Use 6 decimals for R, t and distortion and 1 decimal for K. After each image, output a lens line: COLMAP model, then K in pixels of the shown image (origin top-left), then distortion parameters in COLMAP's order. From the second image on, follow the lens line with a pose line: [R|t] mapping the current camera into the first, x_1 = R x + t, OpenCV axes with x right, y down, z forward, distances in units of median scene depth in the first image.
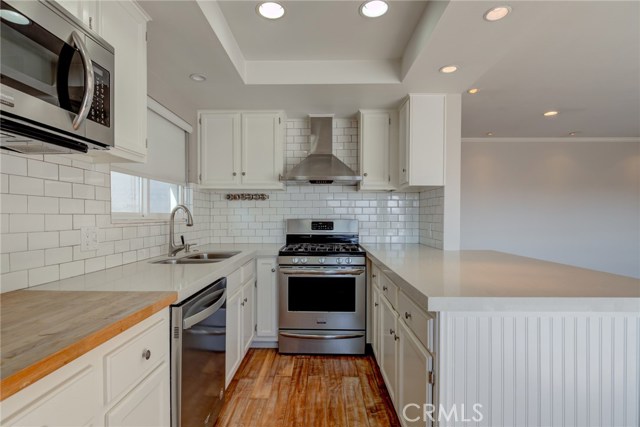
lens RADIAL K [[313.7, 0, 317.2], [0, 313.7, 219.3], [0, 0, 1]] dist [-0.010323, -0.001065]
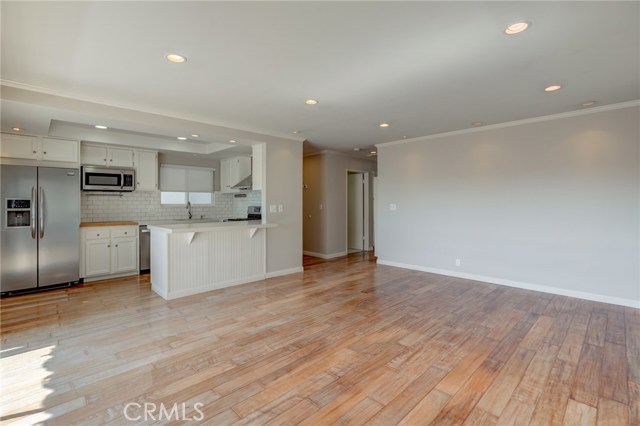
lens RADIAL K [[296.0, 0, 314.2], [0, 296.0, 201.4], [0, 0, 1]] dist [-0.011589, 0.003682]
pose [[0.704398, -0.001657, -0.709803, 1.716089], [-0.008490, 0.999906, -0.010759, -0.018039], [0.709754, 0.013604, 0.704318, -0.070731]]
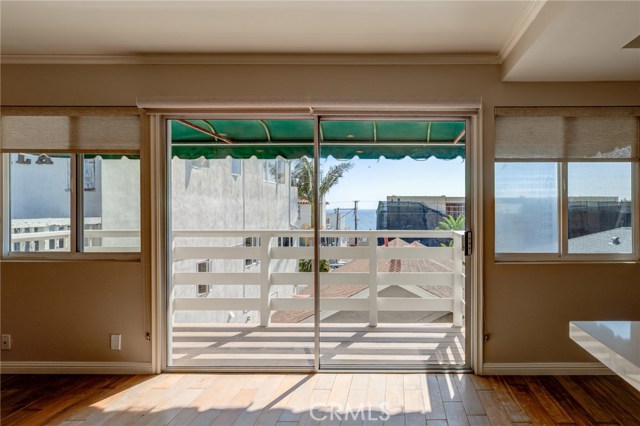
lens RADIAL K [[350.3, 0, 397.6], [0, 350.3, 207.9], [0, 0, 1]] dist [-0.010176, 0.002698]
pose [[-0.999804, 0.005925, -0.018886, 0.660262], [0.005713, 0.999920, 0.011270, -0.031436], [0.018951, 0.011160, -0.999758, 0.693647]]
